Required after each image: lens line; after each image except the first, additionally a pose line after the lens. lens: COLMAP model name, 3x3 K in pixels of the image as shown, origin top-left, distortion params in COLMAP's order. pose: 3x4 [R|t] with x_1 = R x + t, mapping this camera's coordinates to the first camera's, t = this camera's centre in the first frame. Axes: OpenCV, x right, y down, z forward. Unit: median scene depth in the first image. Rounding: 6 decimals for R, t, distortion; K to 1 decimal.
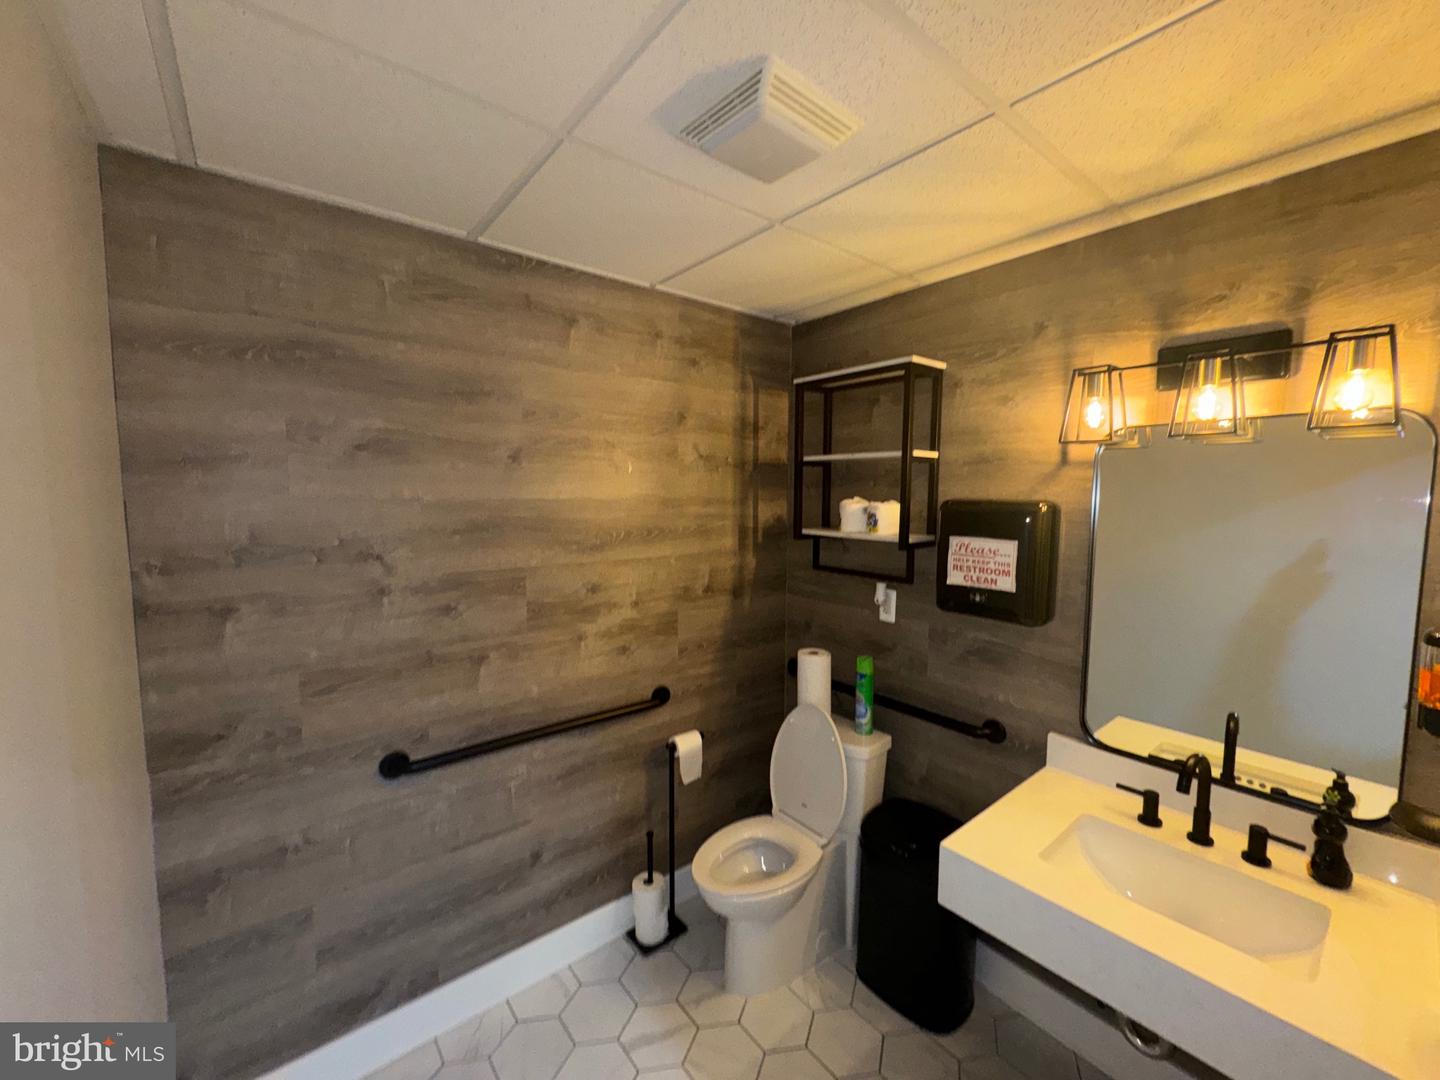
lens RADIAL K [[569.2, 0, 715.9], [0, 569.2, 528.3], [0, 0, 1]] dist [0.001203, -0.000428]
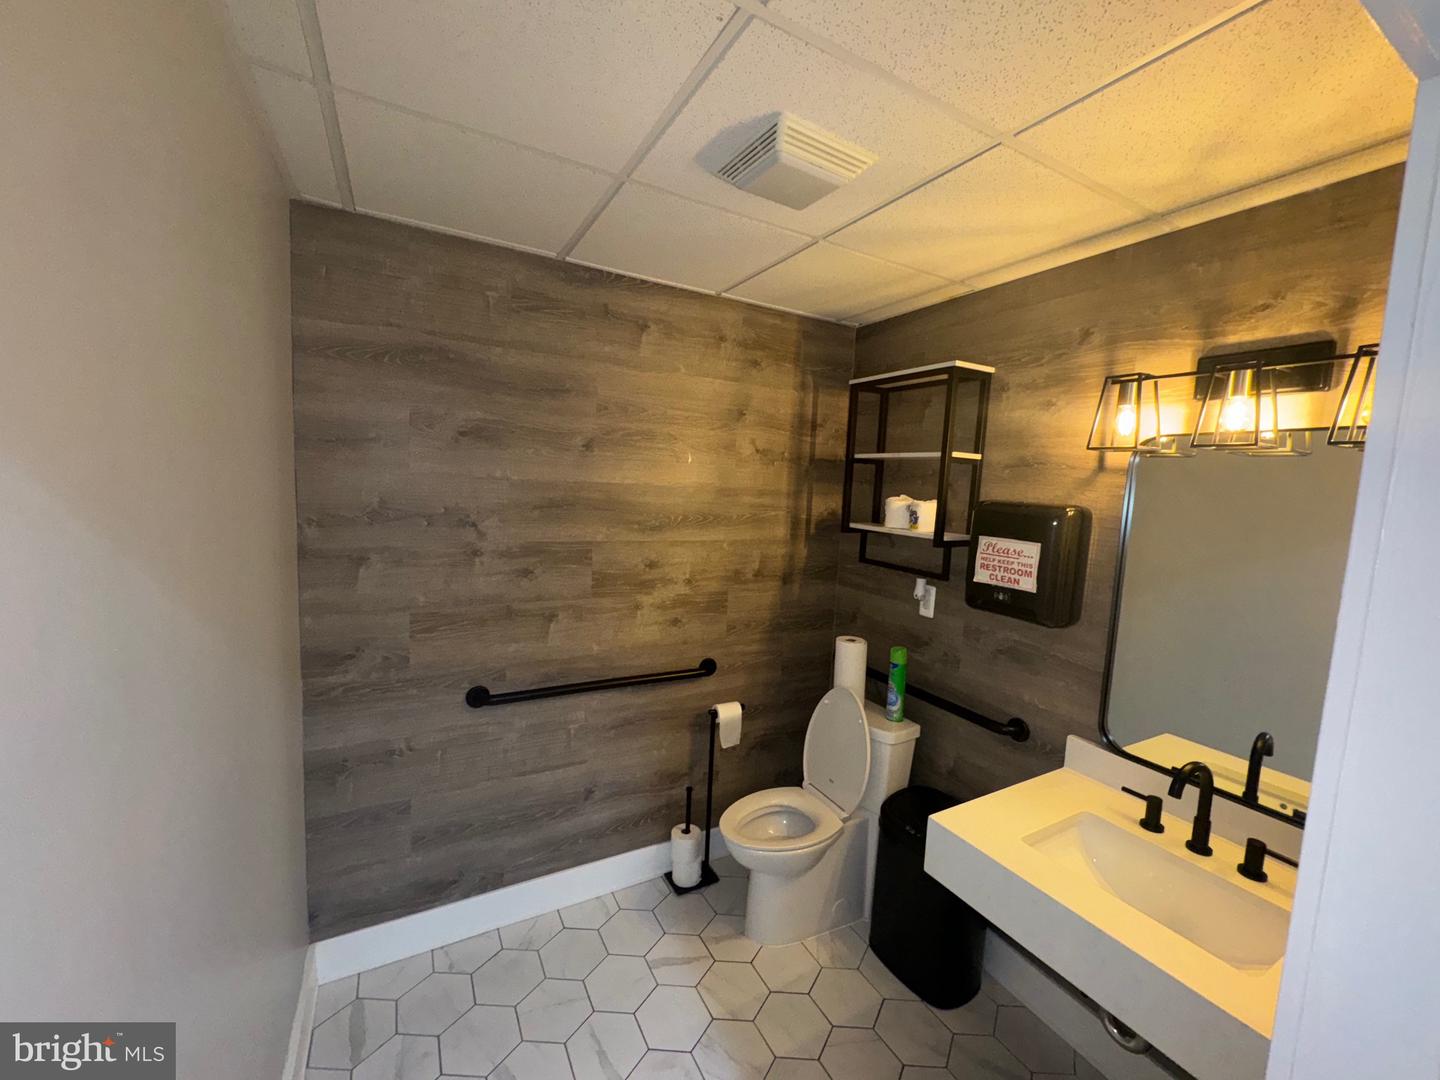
lens RADIAL K [[569.2, 0, 716.2], [0, 569.2, 525.1], [0, 0, 1]] dist [0.001203, -0.000428]
pose [[0.983855, 0.056001, -0.169979, 0.122435], [-0.054763, 0.998428, 0.011969, 0.009132], [0.170382, -0.002468, 0.985375, -0.108253]]
